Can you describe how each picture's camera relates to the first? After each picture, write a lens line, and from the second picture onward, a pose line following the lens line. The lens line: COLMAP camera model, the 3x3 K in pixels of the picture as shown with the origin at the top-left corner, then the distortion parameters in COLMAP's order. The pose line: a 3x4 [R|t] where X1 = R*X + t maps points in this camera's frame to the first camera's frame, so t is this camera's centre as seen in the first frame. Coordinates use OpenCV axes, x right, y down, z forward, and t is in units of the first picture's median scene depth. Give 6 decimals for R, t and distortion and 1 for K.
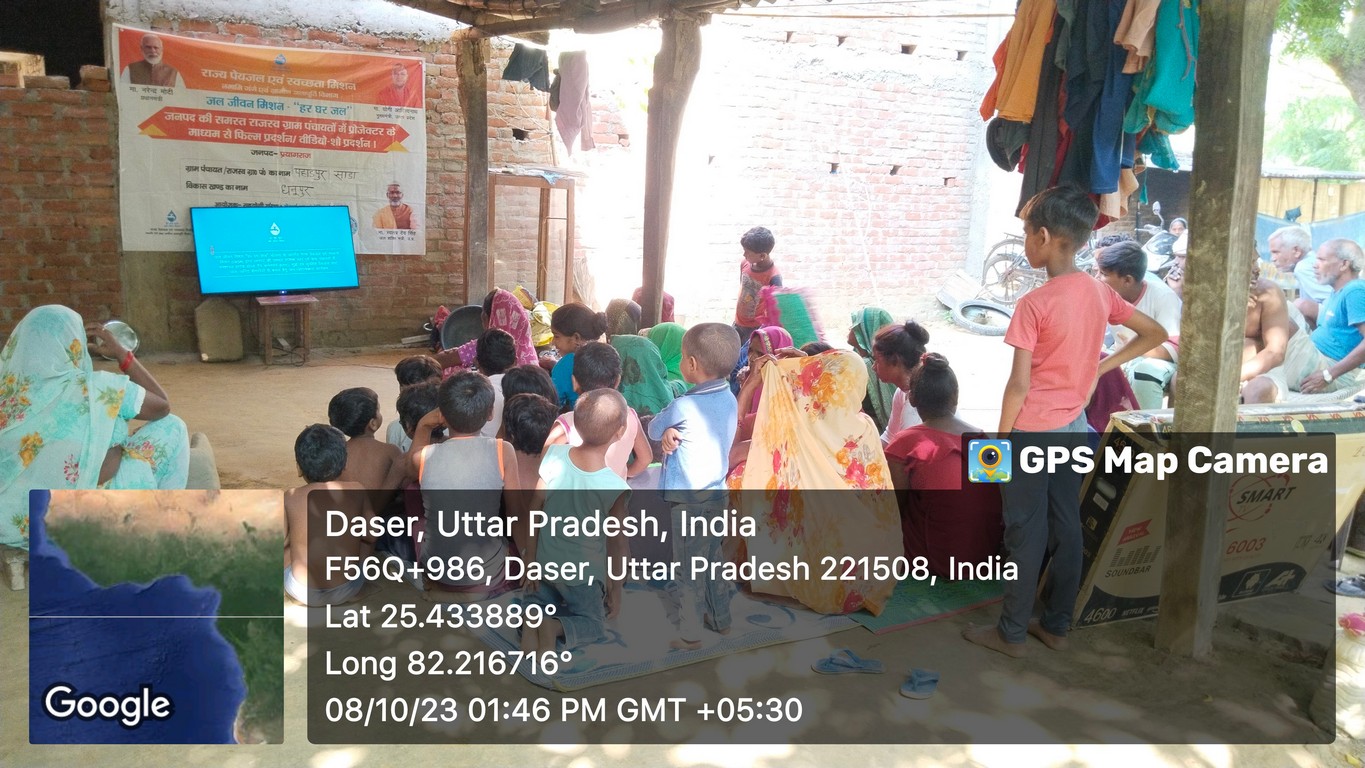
lens RADIAL K [[1073.9, 0, 682.5], [0, 1073.9, 384.0], [0, 0, 1]] dist [0.044847, -0.101108]
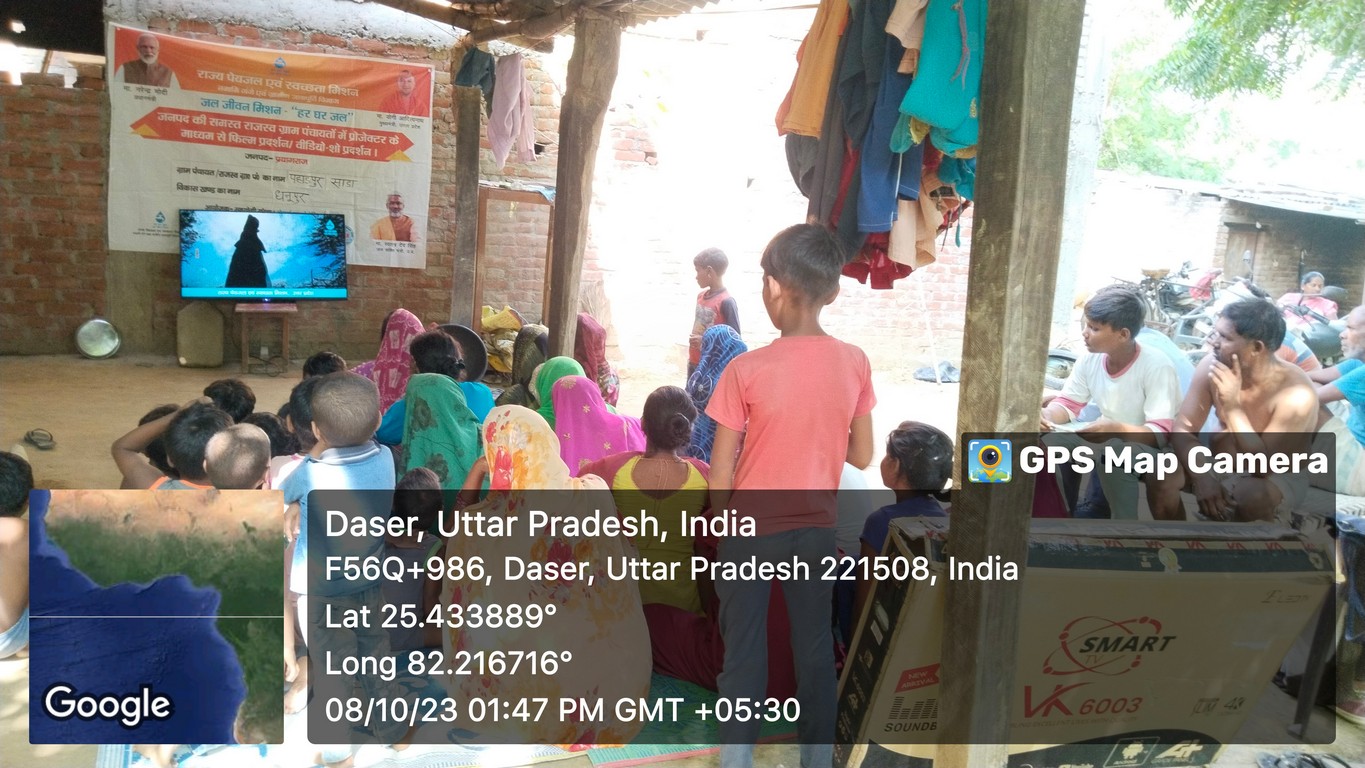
lens RADIAL K [[1073.9, 0, 682.5], [0, 1073.9, 384.0], [0, 0, 1]] dist [0.044847, -0.101108]
pose [[0.985466, 0.066619, -0.156268, 0.162895], [-0.069968, 0.997421, -0.016024, -0.020384], [0.154797, 0.026724, 0.987585, 0.099811]]
